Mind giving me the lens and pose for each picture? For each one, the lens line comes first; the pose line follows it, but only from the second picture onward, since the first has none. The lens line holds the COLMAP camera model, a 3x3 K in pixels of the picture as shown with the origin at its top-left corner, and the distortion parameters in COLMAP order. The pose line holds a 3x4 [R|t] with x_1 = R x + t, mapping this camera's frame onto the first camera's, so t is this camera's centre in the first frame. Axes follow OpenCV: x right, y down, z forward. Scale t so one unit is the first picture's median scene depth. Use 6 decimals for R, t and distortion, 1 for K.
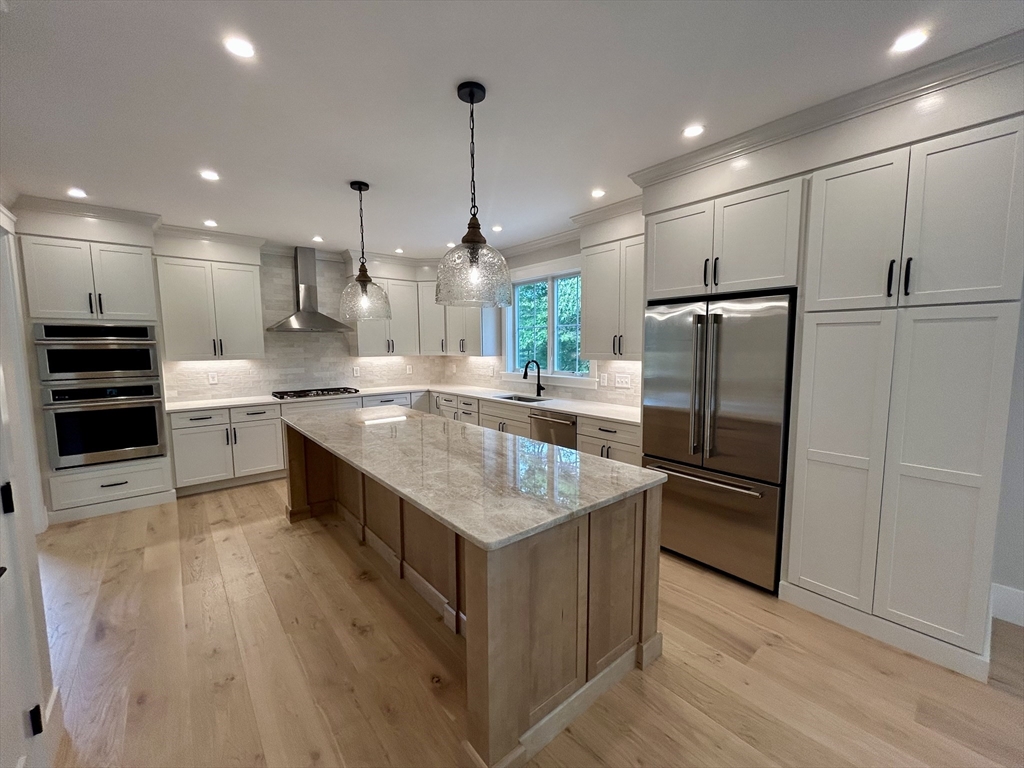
lens RADIAL K [[411.3, 0, 507.9], [0, 411.3, 379.8], [0, 0, 1]] dist [0.000290, -0.000539]
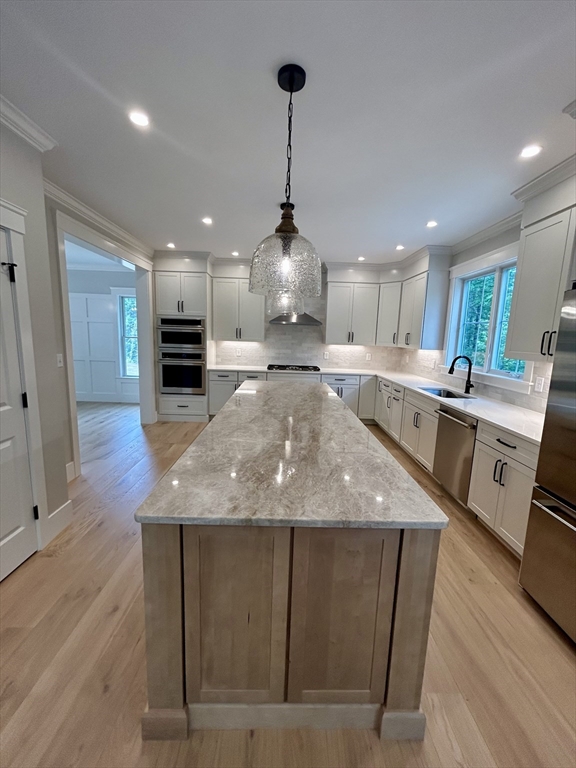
lens RADIAL K [[308.5, 0, 285.0], [0, 308.5, 379.5], [0, 0, 1]] dist [0.000290, -0.000539]
pose [[0.785894, 0.119794, -0.606647, 0.210272], [-0.090427, 0.992773, 0.078896, -0.013293], [0.611714, -0.007147, 0.791047, 0.185984]]
